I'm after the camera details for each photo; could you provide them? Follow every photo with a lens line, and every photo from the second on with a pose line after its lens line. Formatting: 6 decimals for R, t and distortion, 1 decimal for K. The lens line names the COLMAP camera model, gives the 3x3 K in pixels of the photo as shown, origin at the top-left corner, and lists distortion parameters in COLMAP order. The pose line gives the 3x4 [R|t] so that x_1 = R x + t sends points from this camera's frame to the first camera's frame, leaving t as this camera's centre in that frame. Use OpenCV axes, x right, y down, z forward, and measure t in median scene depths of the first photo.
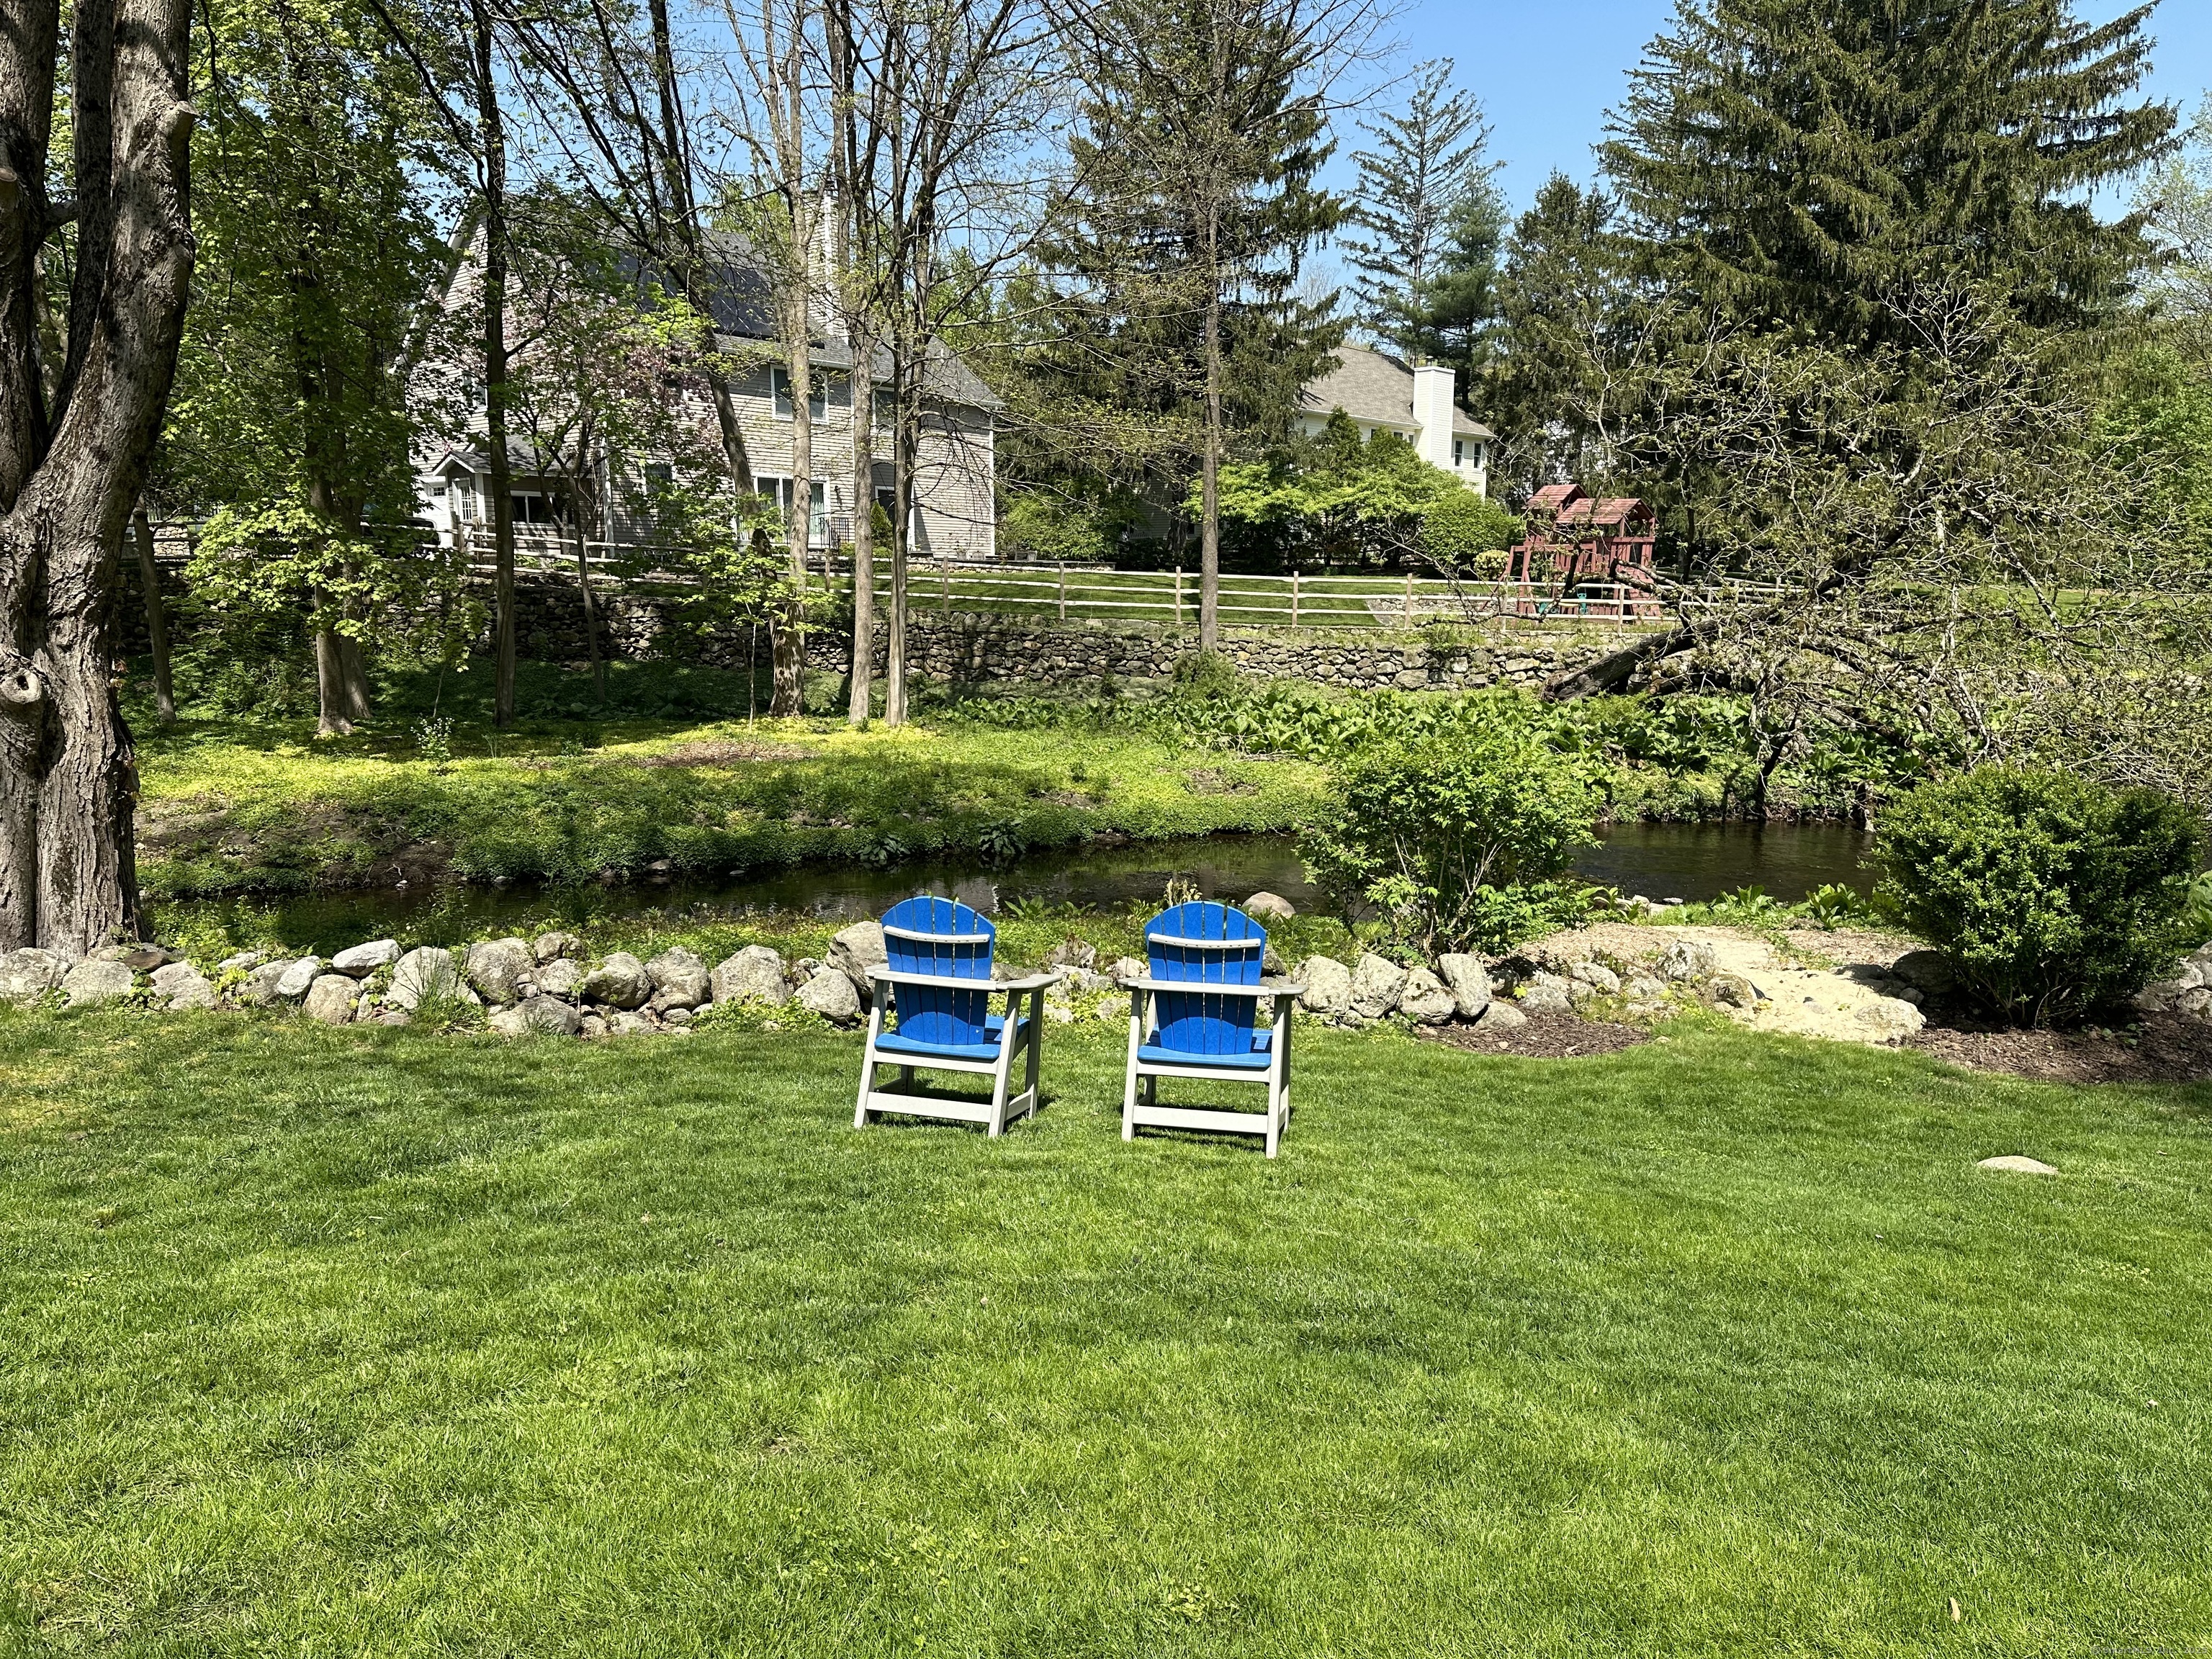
lens RADIAL K [[1523.6, 0, 1106.0], [0, 1523.6, 828.9], [0, 0, 1]] dist [0.034888, -0.061807]
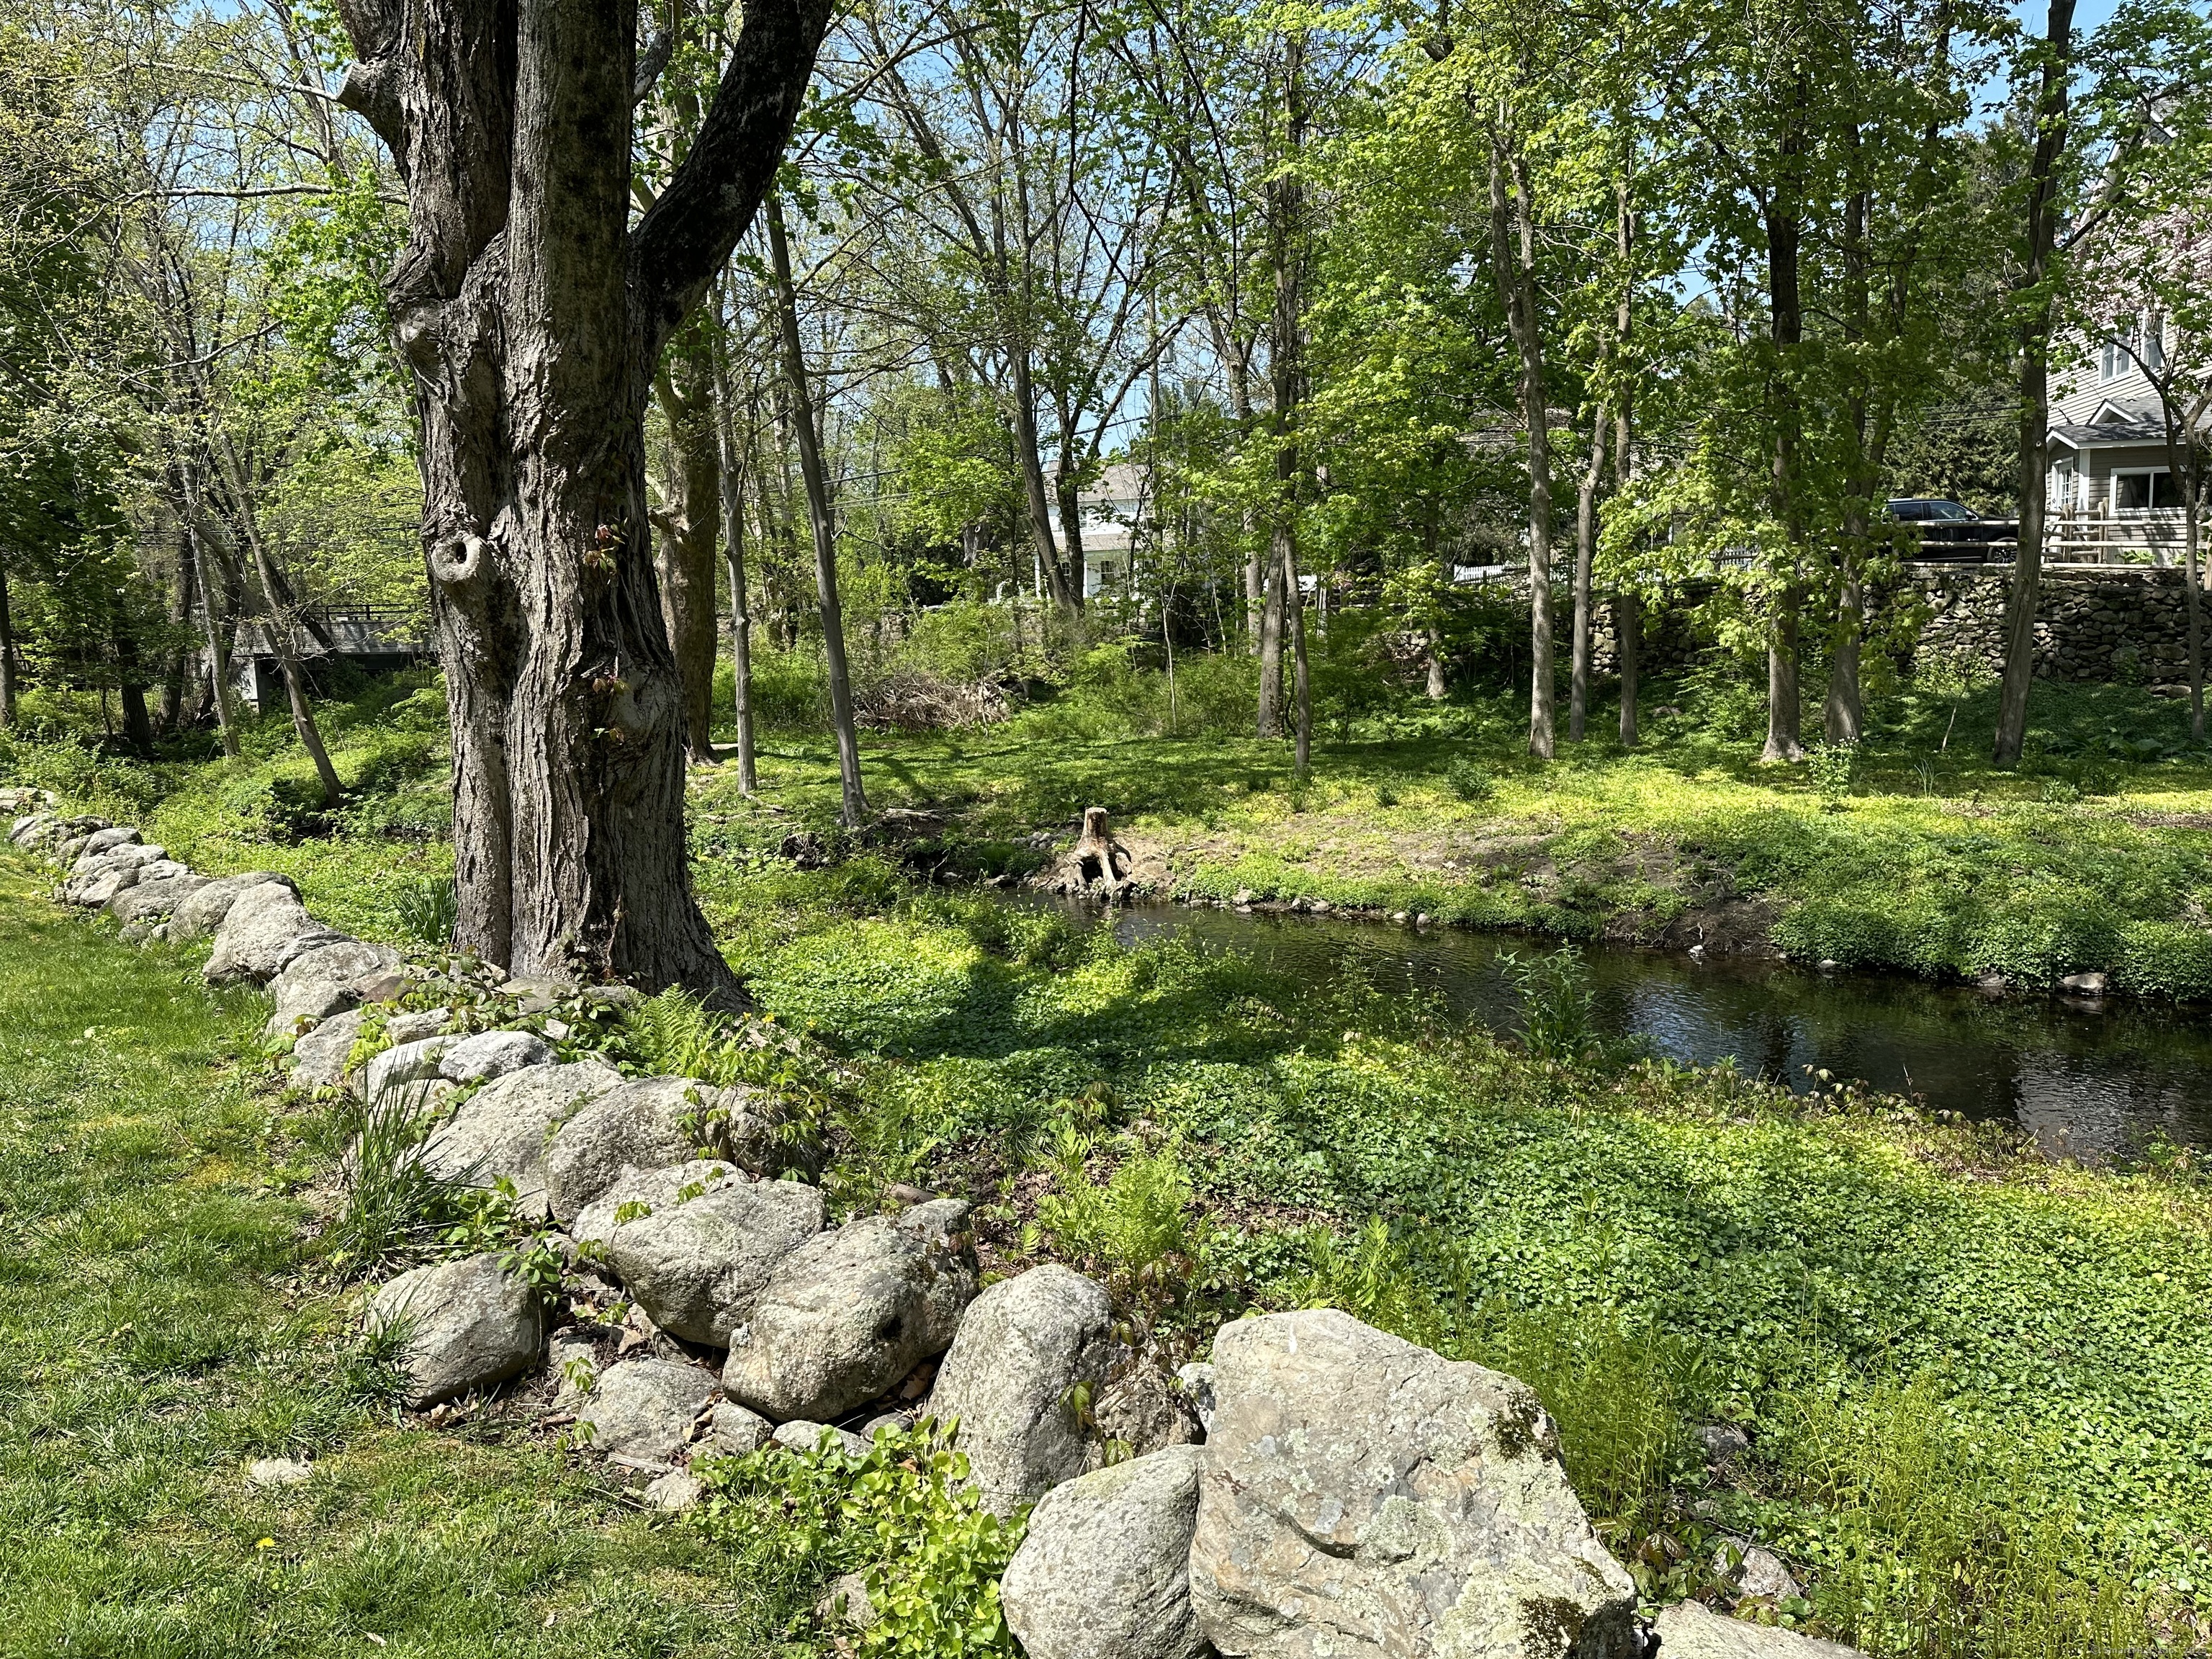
lens RADIAL K [[1523.6, 0, 1108.5], [0, 1523.6, 834.8], [0, 0, 1]] dist [0.034888, -0.061807]
pose [[0.525981, 0.081634, -0.846569, 0.022662], [-0.108928, 0.993651, 0.028139, -0.021152], [0.843492, 0.077414, 0.531534, 0.859678]]
